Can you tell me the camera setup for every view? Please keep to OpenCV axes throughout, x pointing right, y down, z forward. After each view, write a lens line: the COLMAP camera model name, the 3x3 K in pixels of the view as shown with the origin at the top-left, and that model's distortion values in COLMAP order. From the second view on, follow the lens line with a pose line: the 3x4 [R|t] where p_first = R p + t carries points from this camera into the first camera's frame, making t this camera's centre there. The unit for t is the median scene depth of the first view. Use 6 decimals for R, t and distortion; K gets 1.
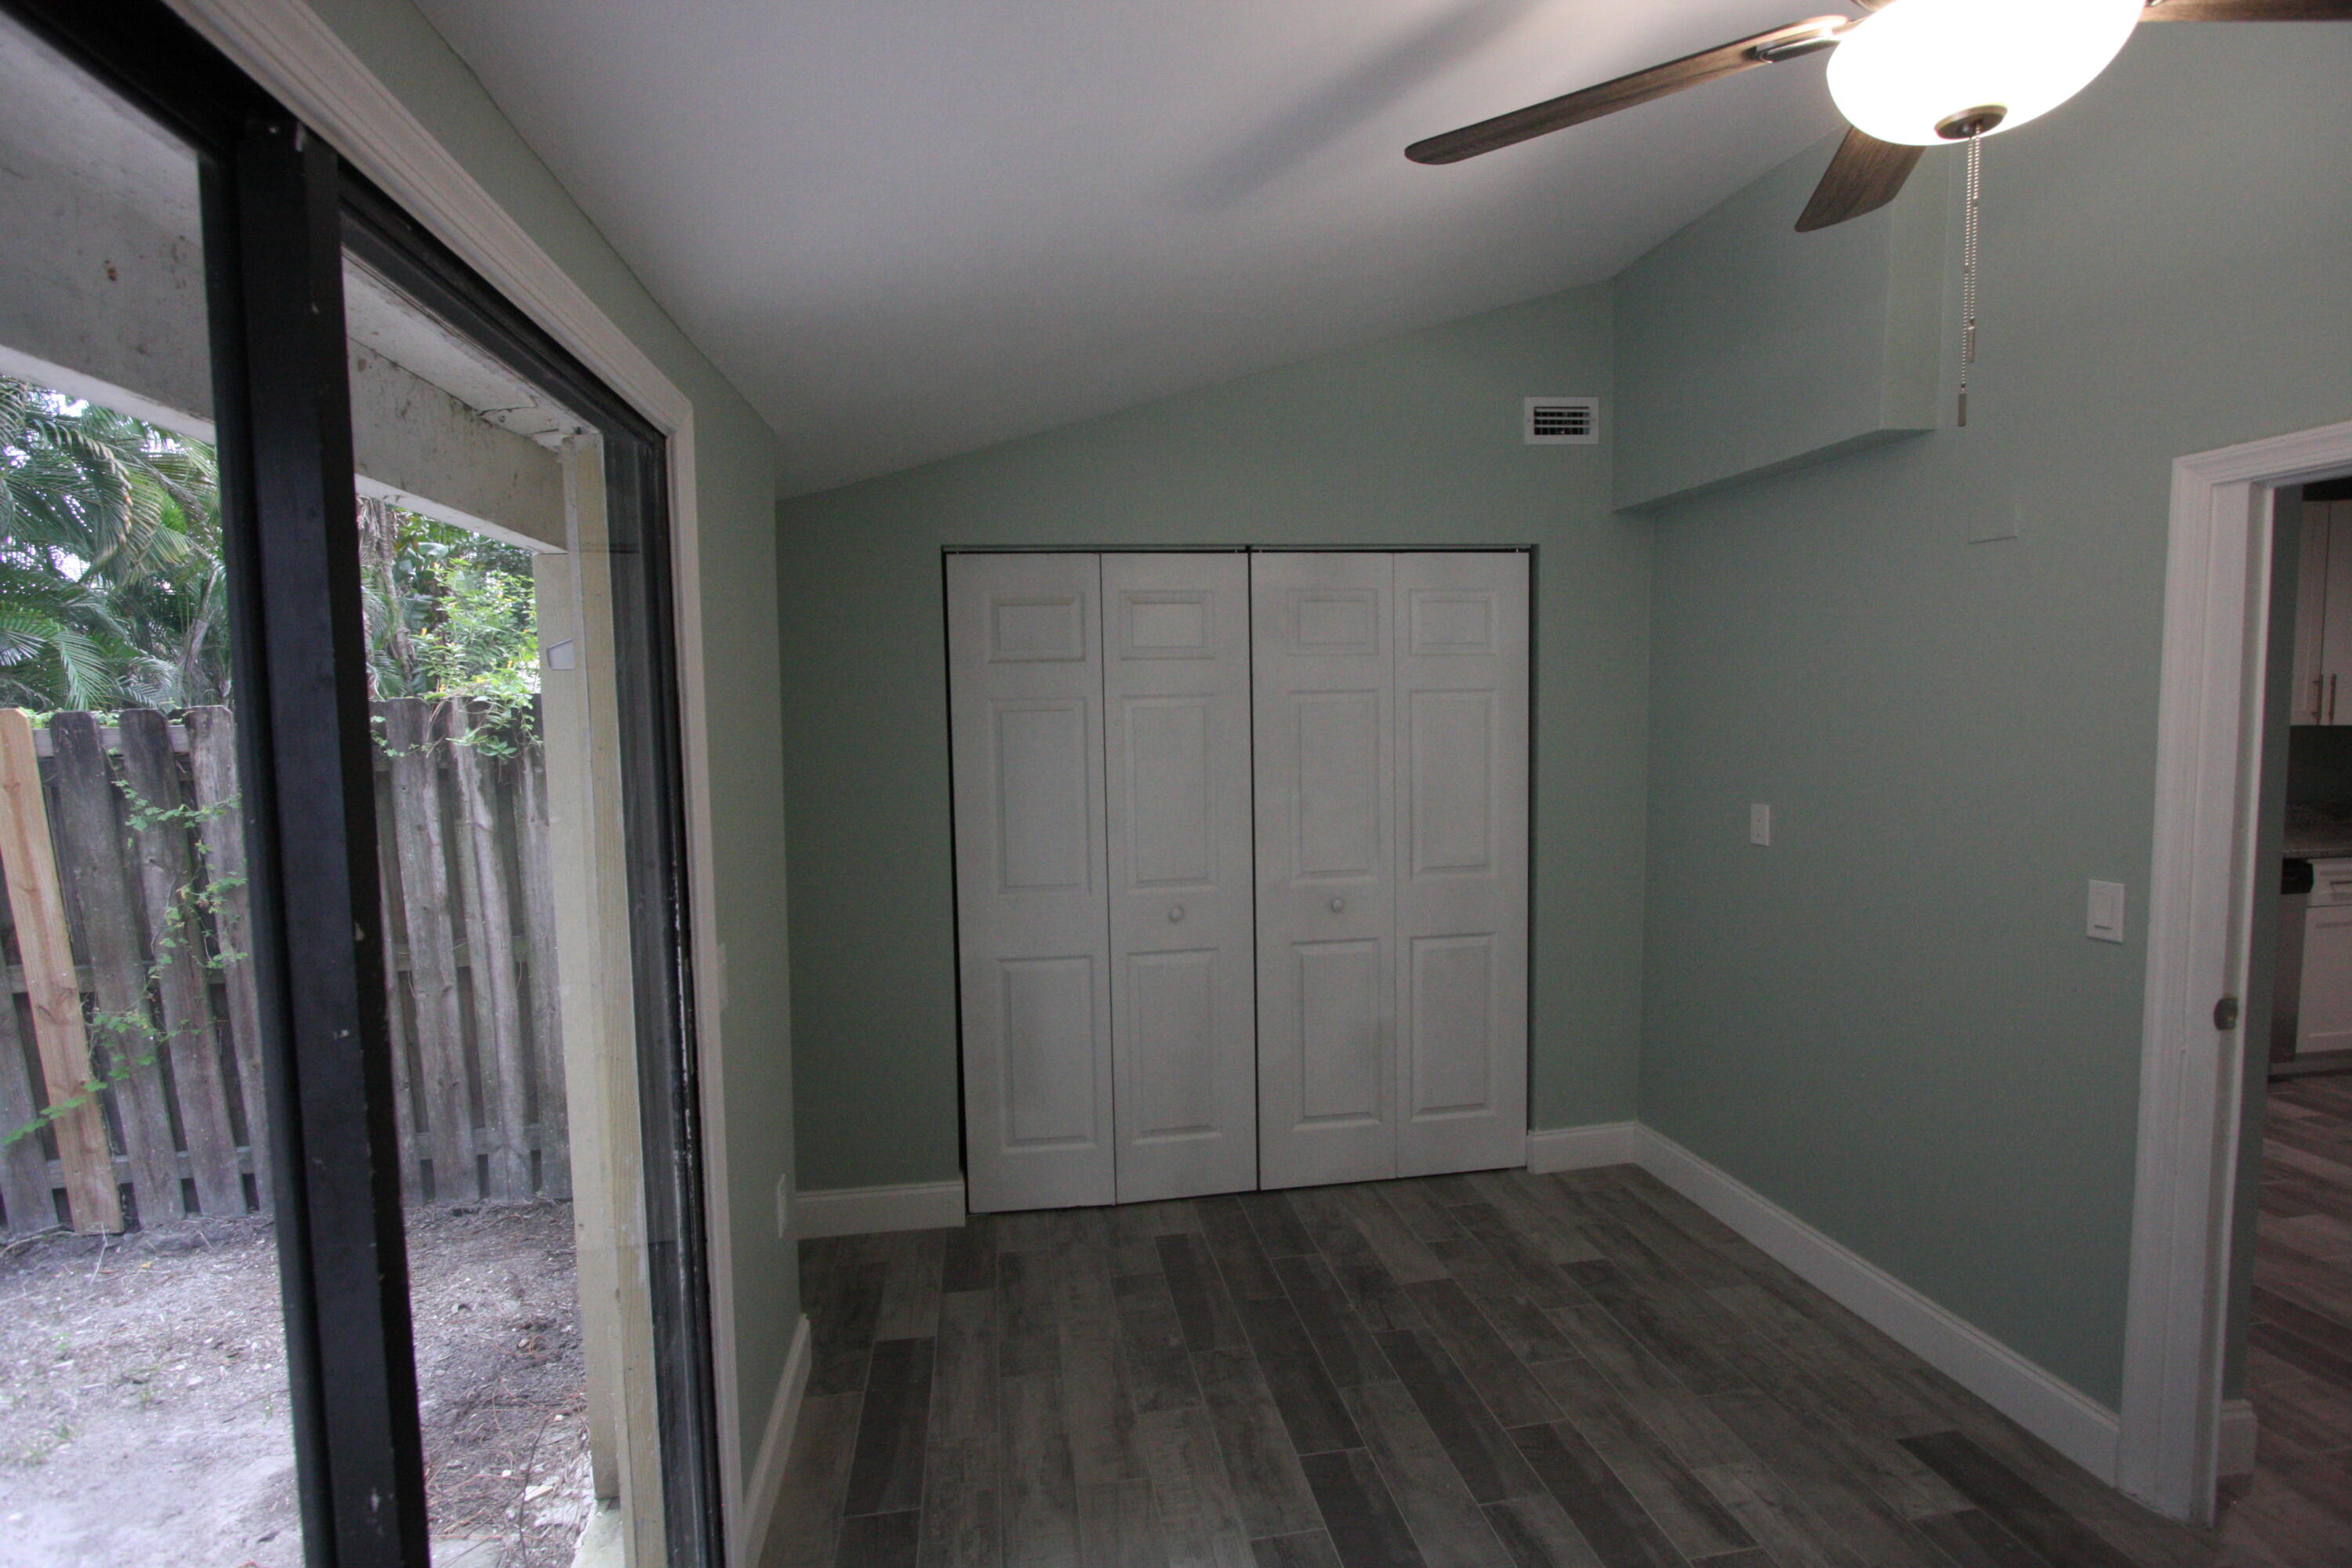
lens RADIAL K [[1087.1, 0, 1139.3], [0, 1087.1, 784.6], [0, 0, 1]] dist [-0.014815, 0.002274]
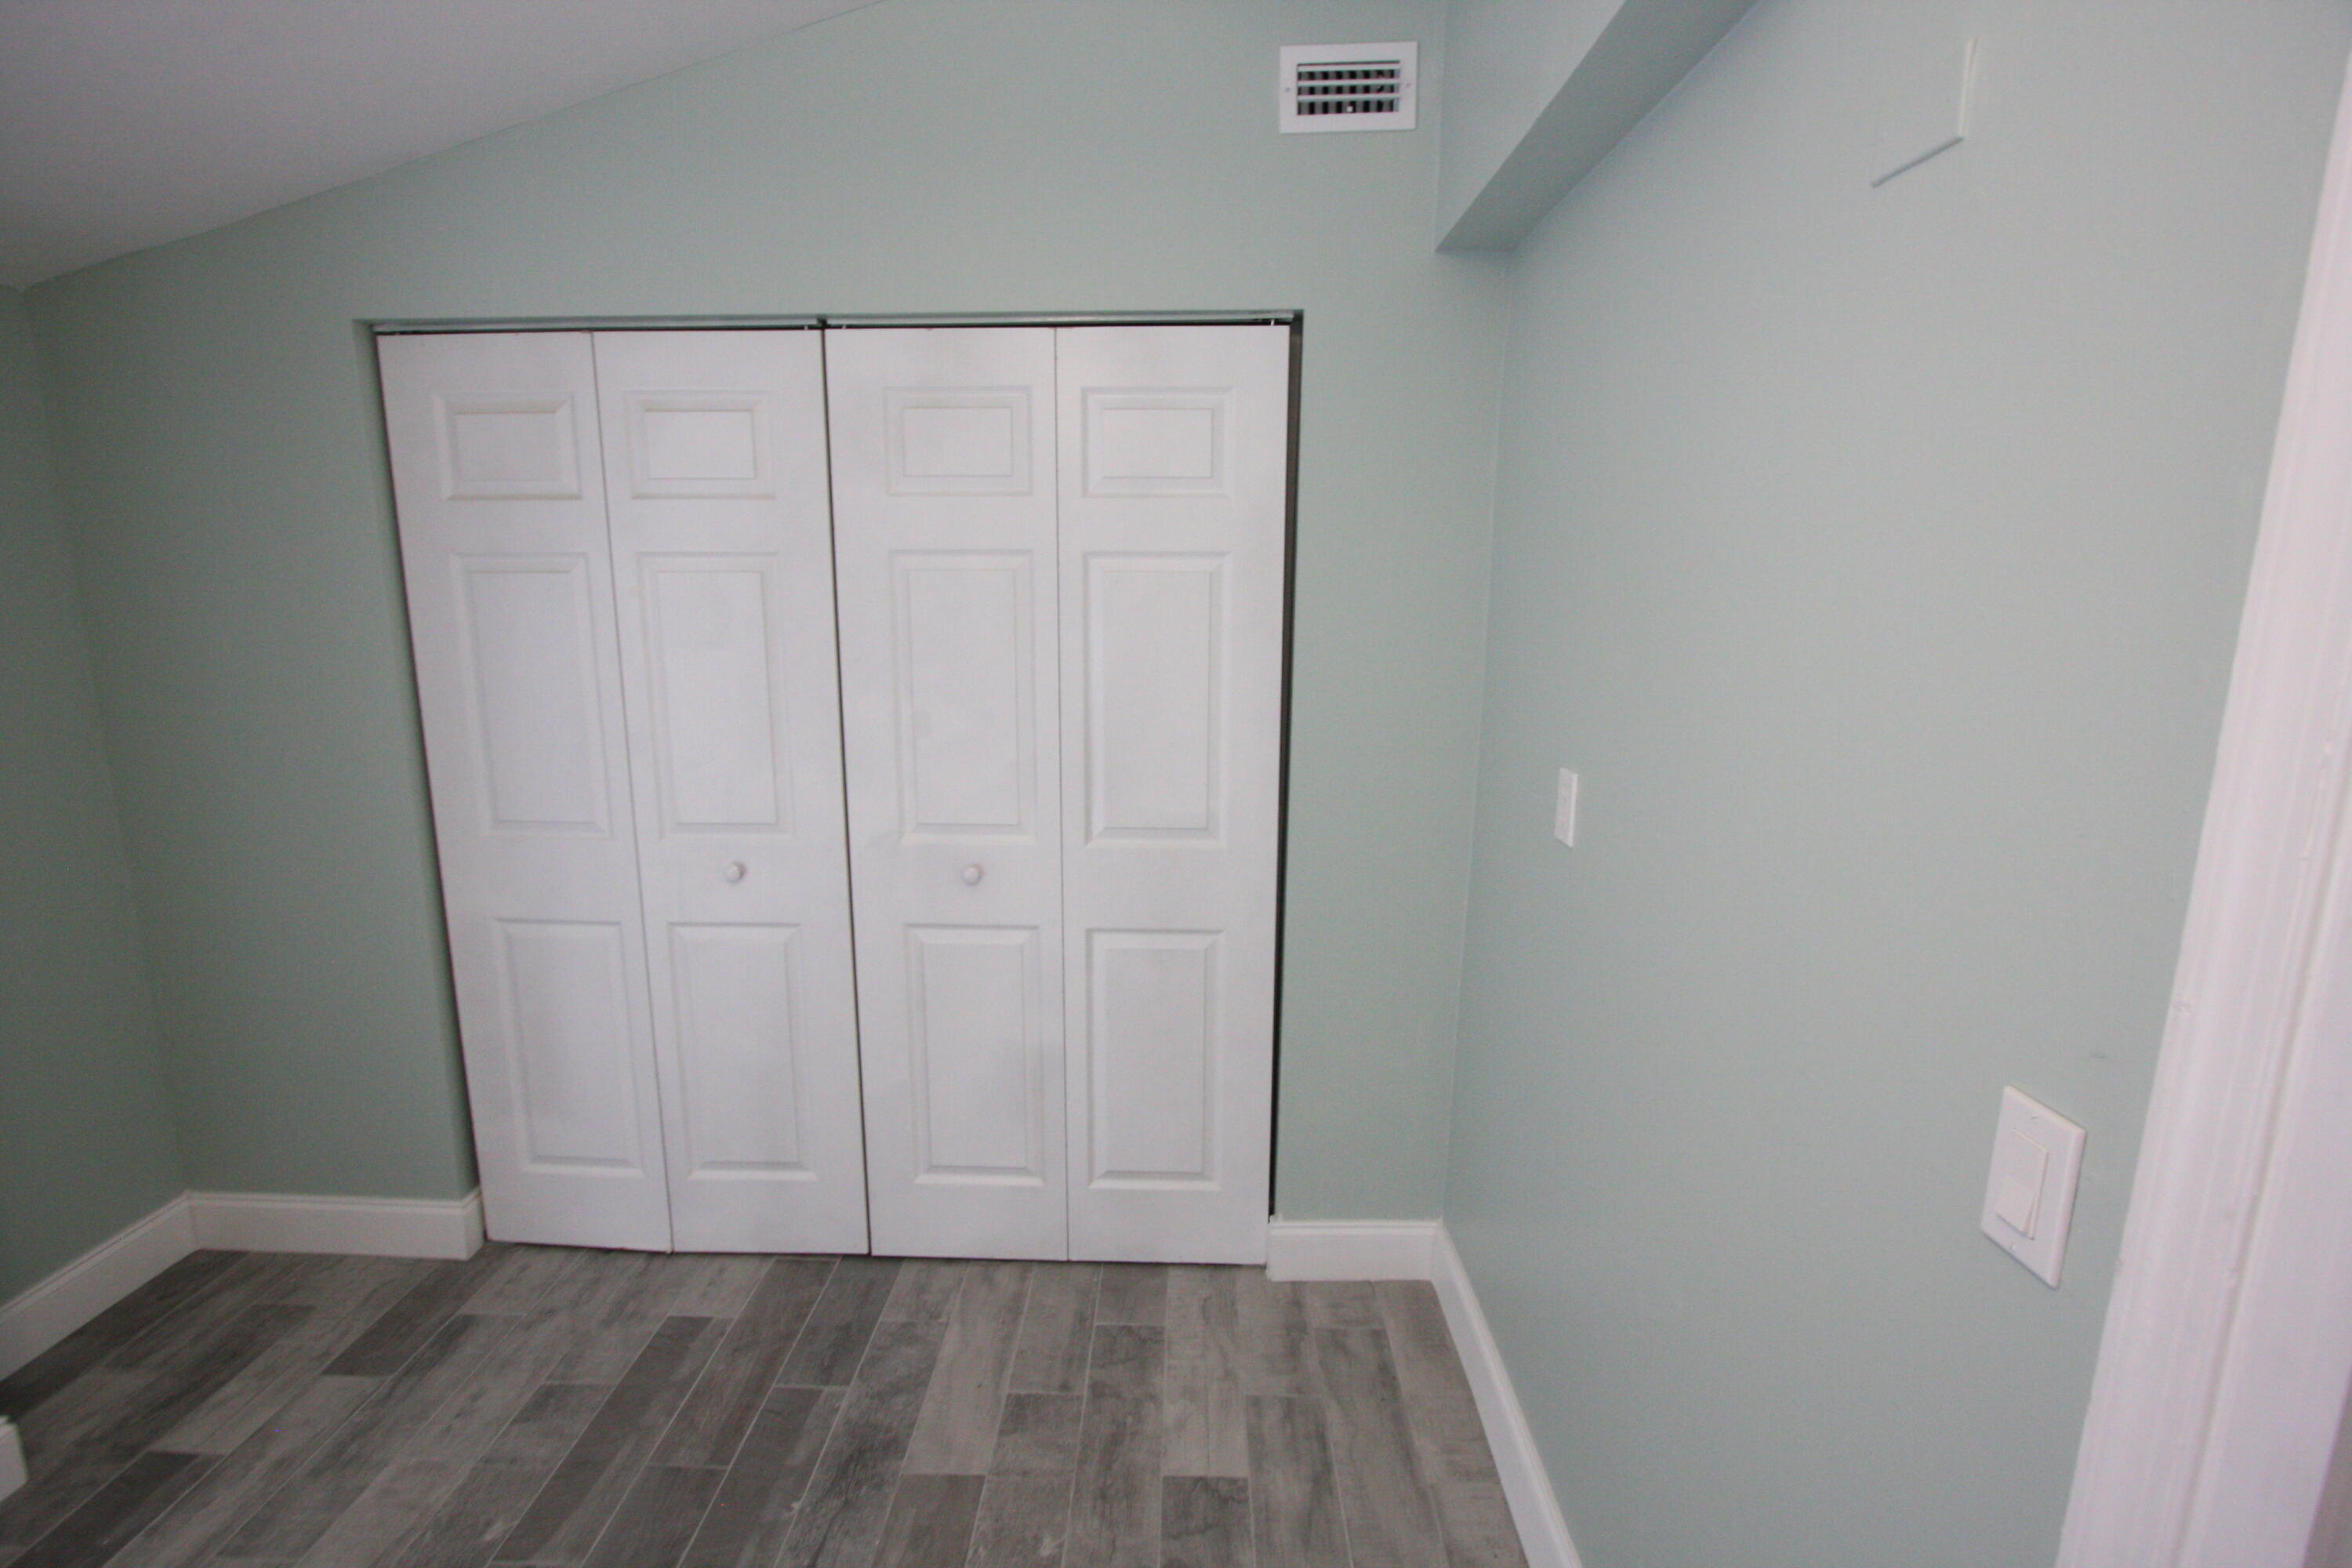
lens RADIAL K [[1087.1, 0, 1154.0], [0, 1087.1, 778.3], [0, 0, 1]] dist [-0.014815, 0.002274]
pose [[0.983483, 0.056820, -0.171853, 0.417772], [-0.036240, 0.992039, 0.120601, -0.034711], [0.177337, -0.112381, 0.977713, 0.380582]]
